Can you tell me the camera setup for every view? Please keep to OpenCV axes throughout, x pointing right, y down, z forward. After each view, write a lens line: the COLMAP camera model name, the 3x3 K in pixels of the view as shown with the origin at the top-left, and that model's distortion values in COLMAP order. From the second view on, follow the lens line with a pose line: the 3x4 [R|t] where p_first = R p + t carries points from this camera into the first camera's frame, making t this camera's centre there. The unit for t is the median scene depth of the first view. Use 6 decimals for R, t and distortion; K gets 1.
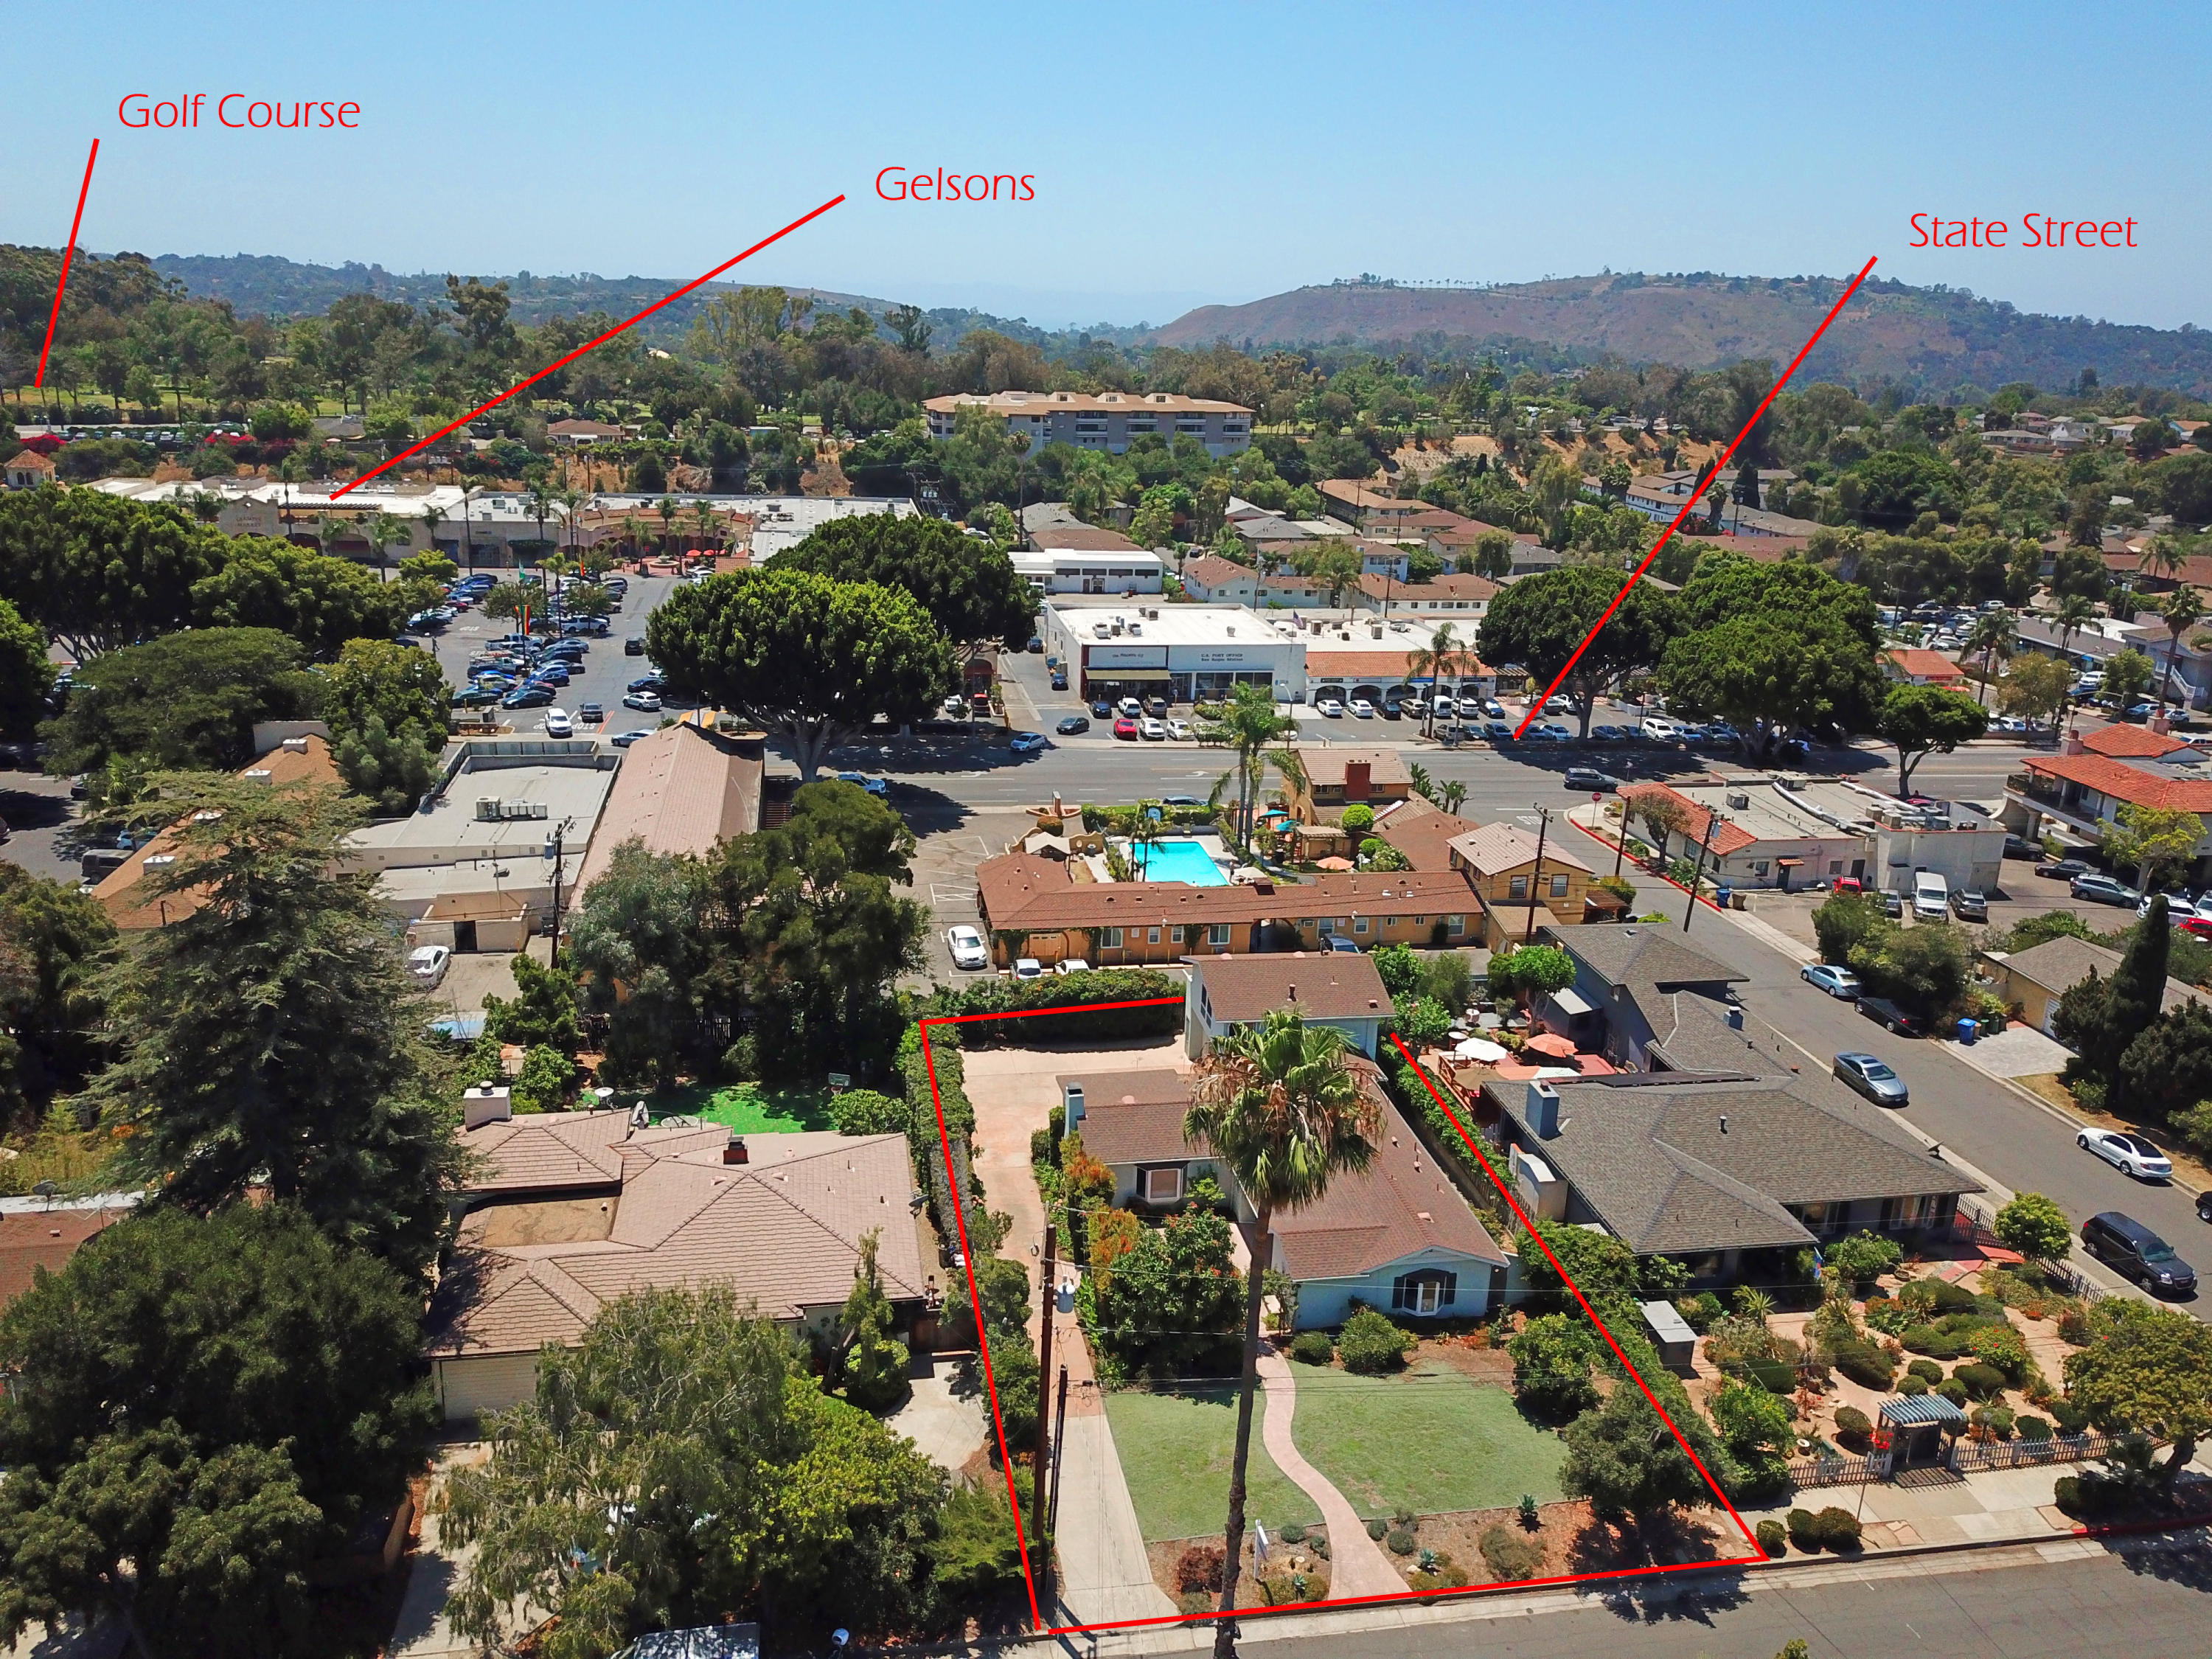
lens RADIAL K [[1681.2, 0, 1102.5], [0, 1681.2, 831.8], [0, 0, 1]] dist [-0.048524, -0.000683]
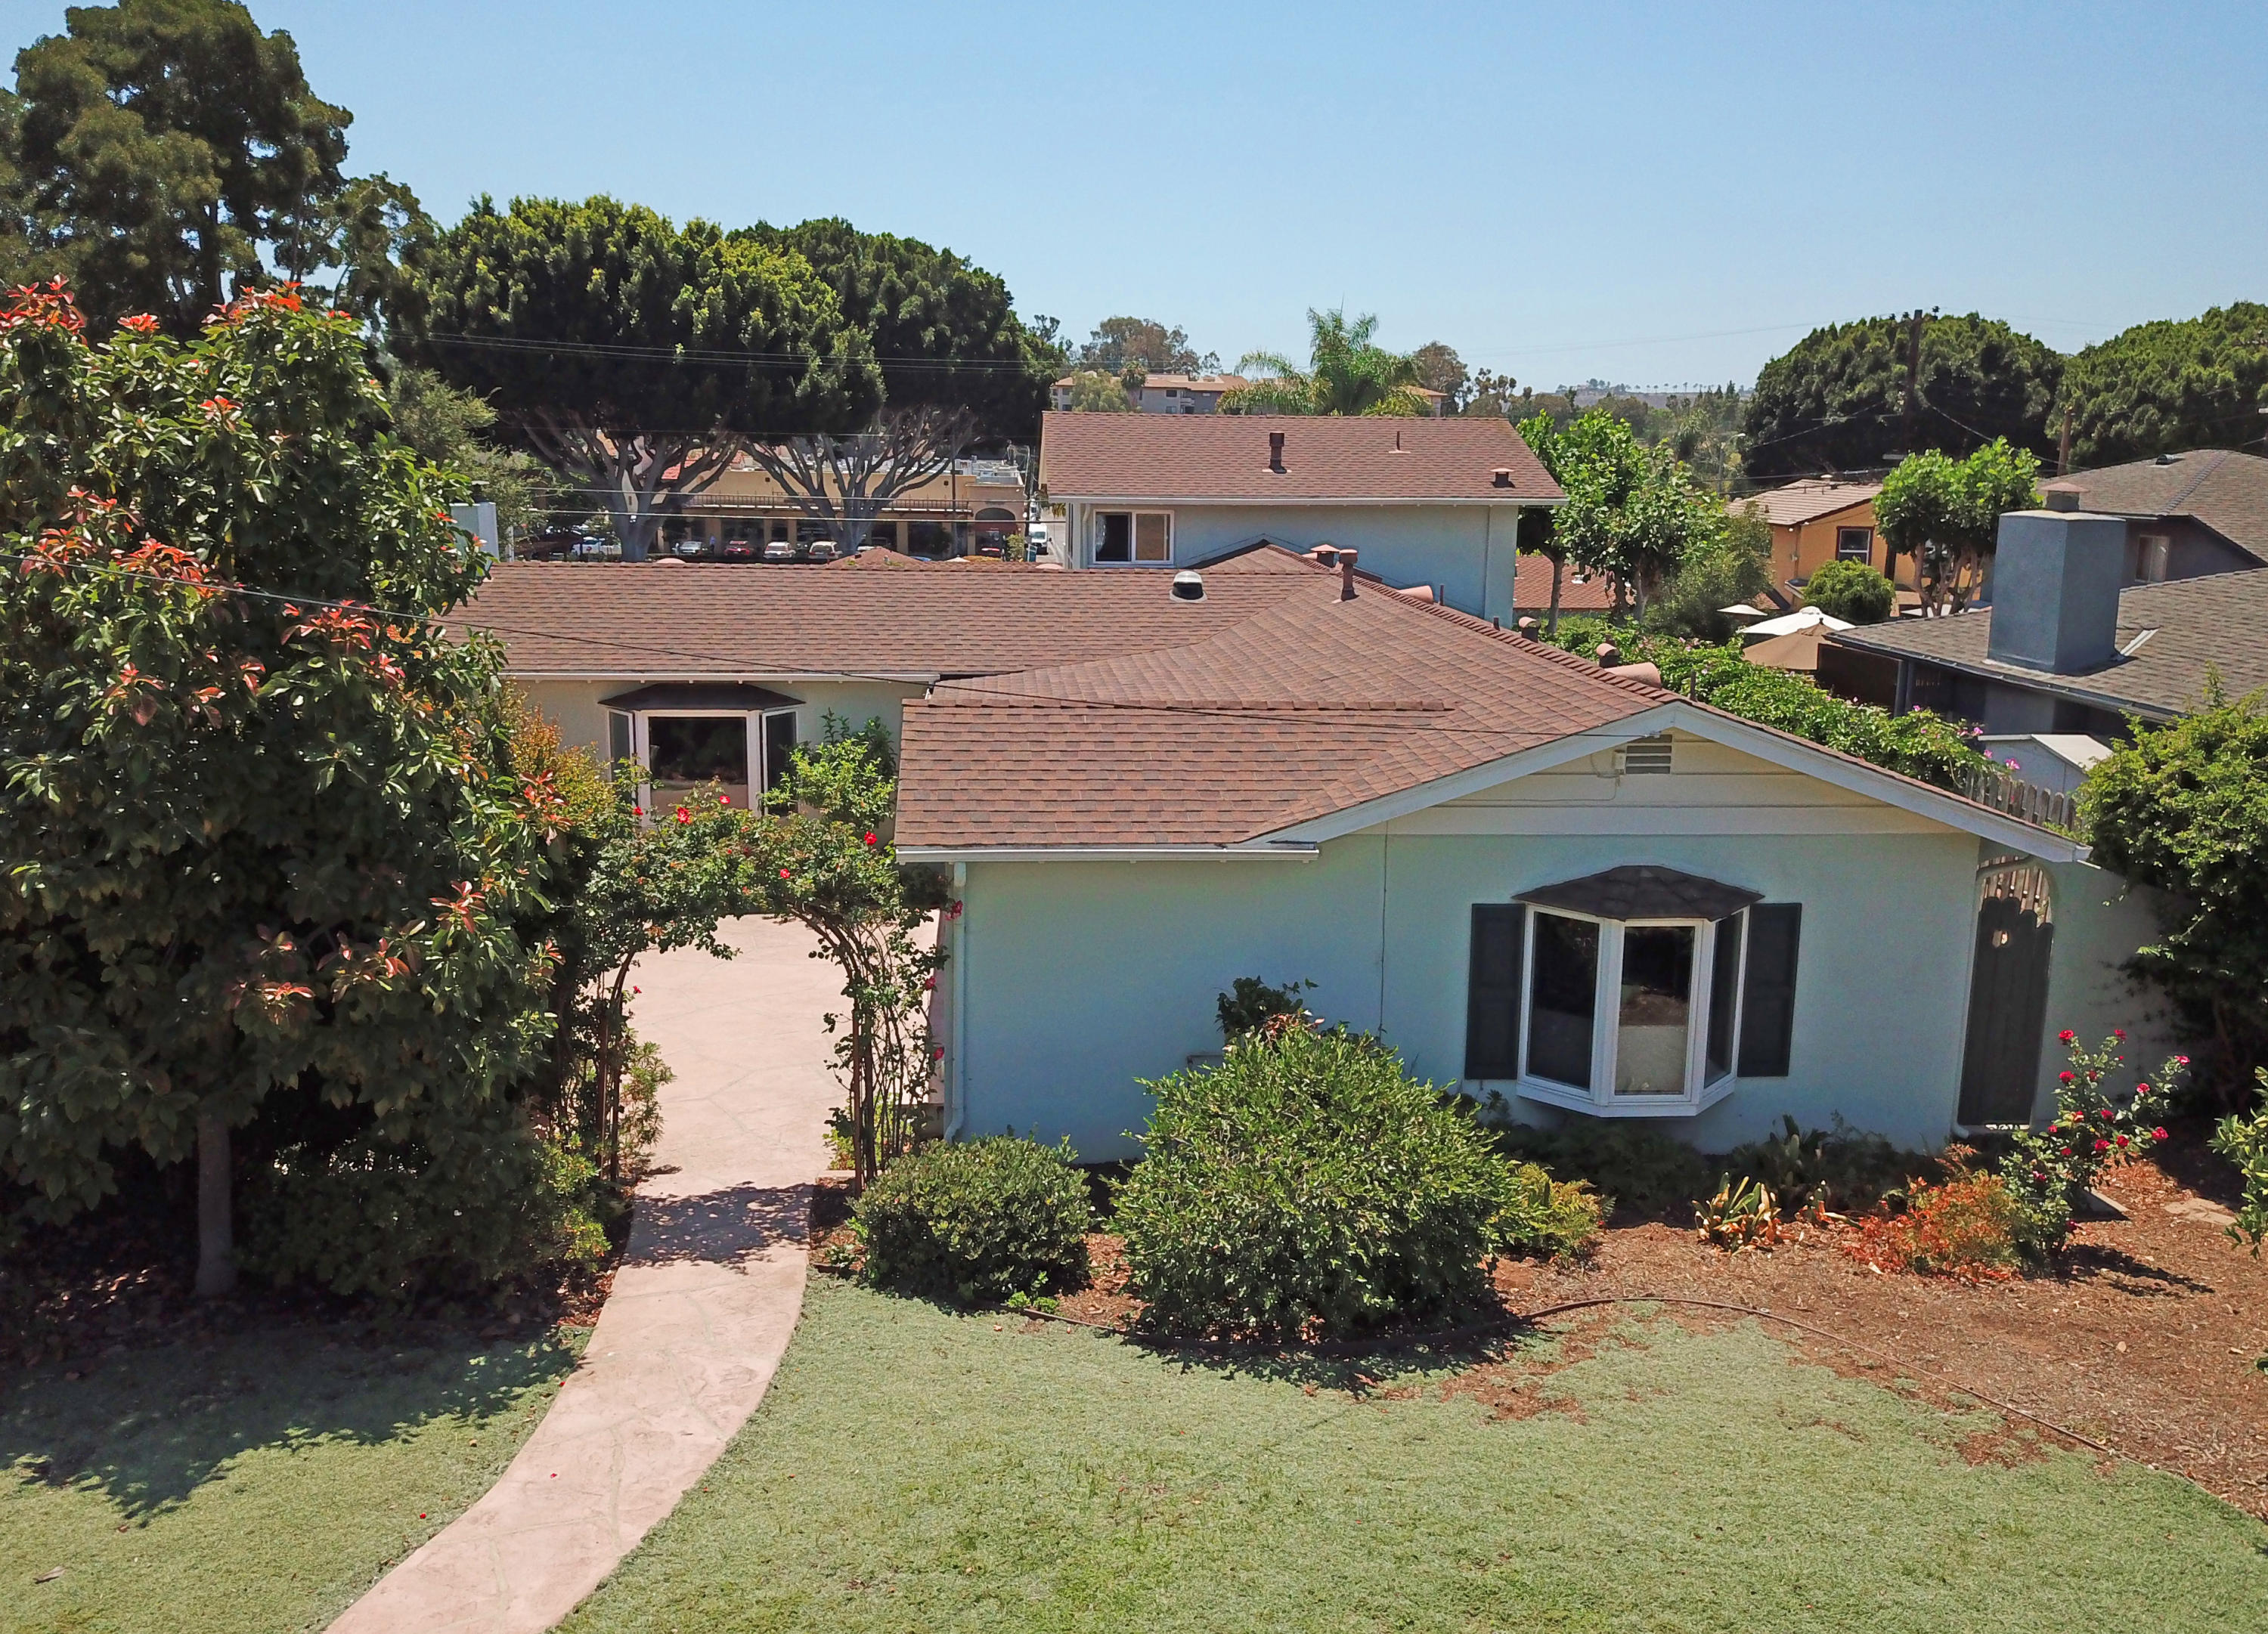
lens RADIAL K [[1762.2, 0, 1135.3], [0, 1762.2, 814.3], [0, 0, 1]] dist [-0.007453, 0.000722]
pose [[0.994339, -0.001383, -0.106247, 0.155122], [-0.011107, 0.993085, -0.116873, 0.275199], [0.105674, 0.117391, 0.987447, 0.779608]]
